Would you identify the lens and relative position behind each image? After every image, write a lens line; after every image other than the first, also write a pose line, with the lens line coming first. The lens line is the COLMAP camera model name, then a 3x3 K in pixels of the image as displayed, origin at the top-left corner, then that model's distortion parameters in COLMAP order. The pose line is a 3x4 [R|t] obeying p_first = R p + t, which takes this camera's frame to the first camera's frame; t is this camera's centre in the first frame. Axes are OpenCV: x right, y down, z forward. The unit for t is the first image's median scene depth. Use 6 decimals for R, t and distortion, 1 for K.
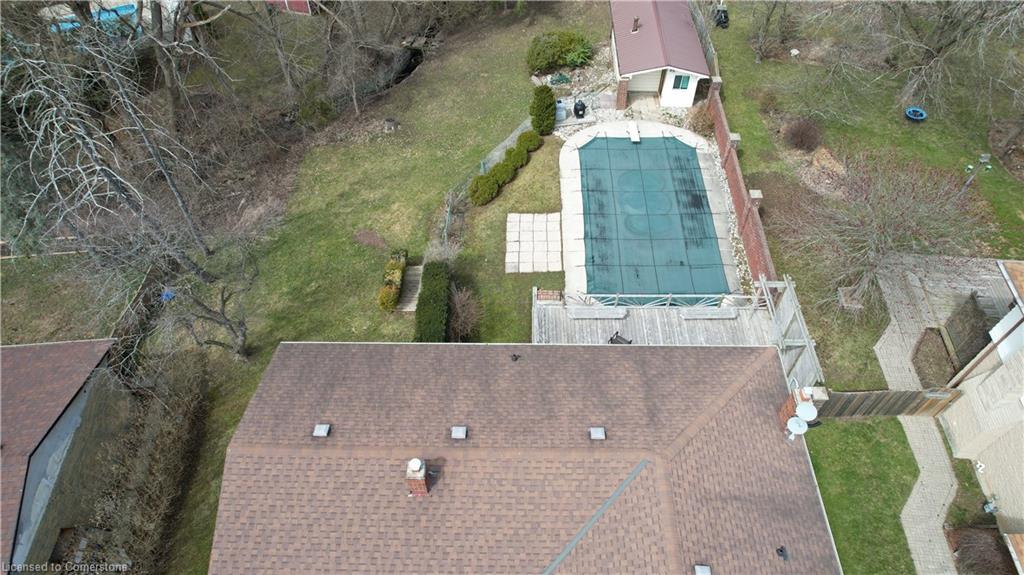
lens RADIAL K [[657.8, 0, 512.8], [0, 657.8, 293.0], [0, 0, 1]] dist [-0.084904, 0.077204]
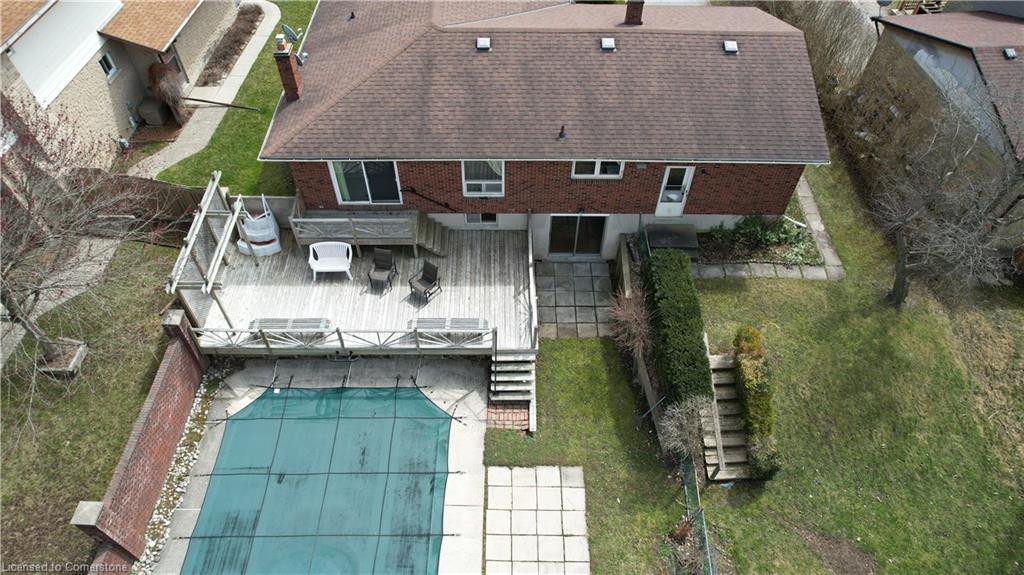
lens RADIAL K [[657.8, 0, 512.8], [0, 657.8, 293.0], [0, 0, 1]] dist [-0.084904, 0.077204]
pose [[-0.999818, 0.005037, -0.018402, 0.058783], [-0.019043, -0.203646, 0.978859, -0.549051], [0.001183, 0.979032, 0.203704, 0.684242]]
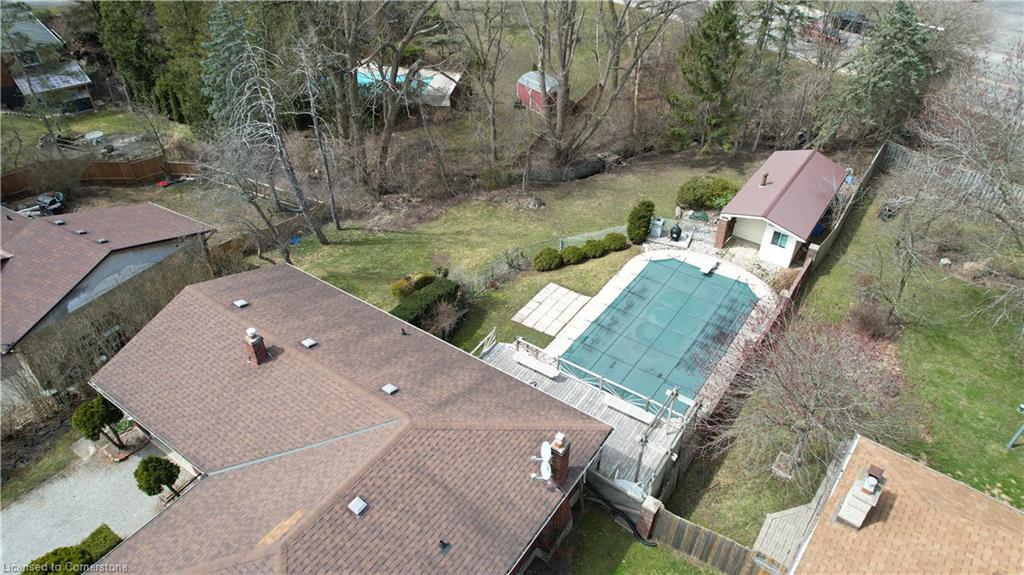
lens RADIAL K [[657.8, 0, 512.8], [0, 657.8, 293.0], [0, 0, 1]] dist [-0.084904, 0.077204]
pose [[0.830249, 0.350298, -0.433564, 0.438743], [-0.439991, 0.889405, -0.123962, 0.063096], [0.342191, 0.293683, 0.892556, -0.014422]]
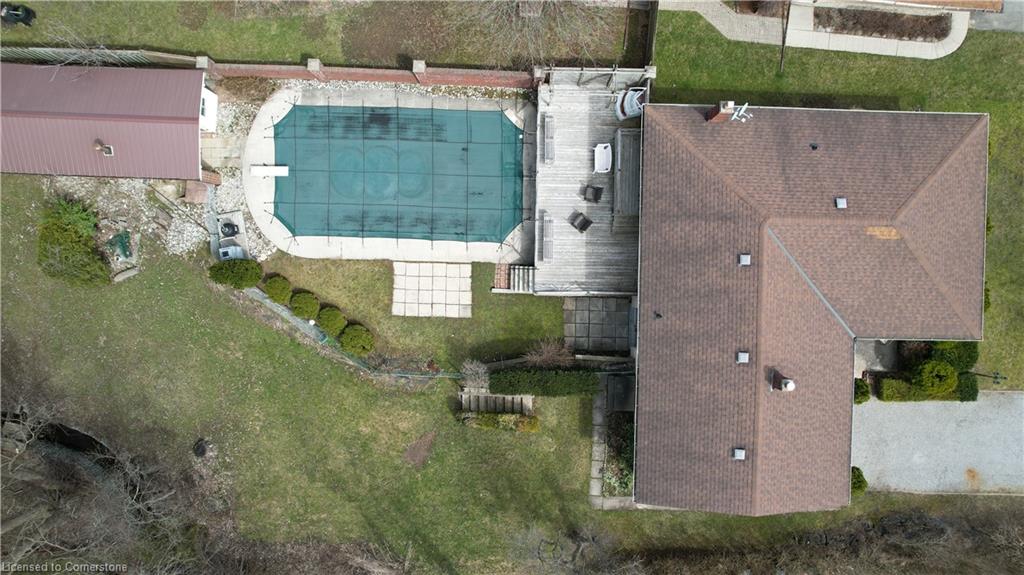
lens RADIAL K [[657.8, 0, 512.8], [0, 657.8, 293.0], [0, 0, 1]] dist [-0.084904, 0.077204]
pose [[0.010350, -0.999853, -0.013689, 0.041167], [0.776926, -0.000577, 0.629592, -0.612556], [-0.629507, -0.017151, 0.776805, 0.125904]]
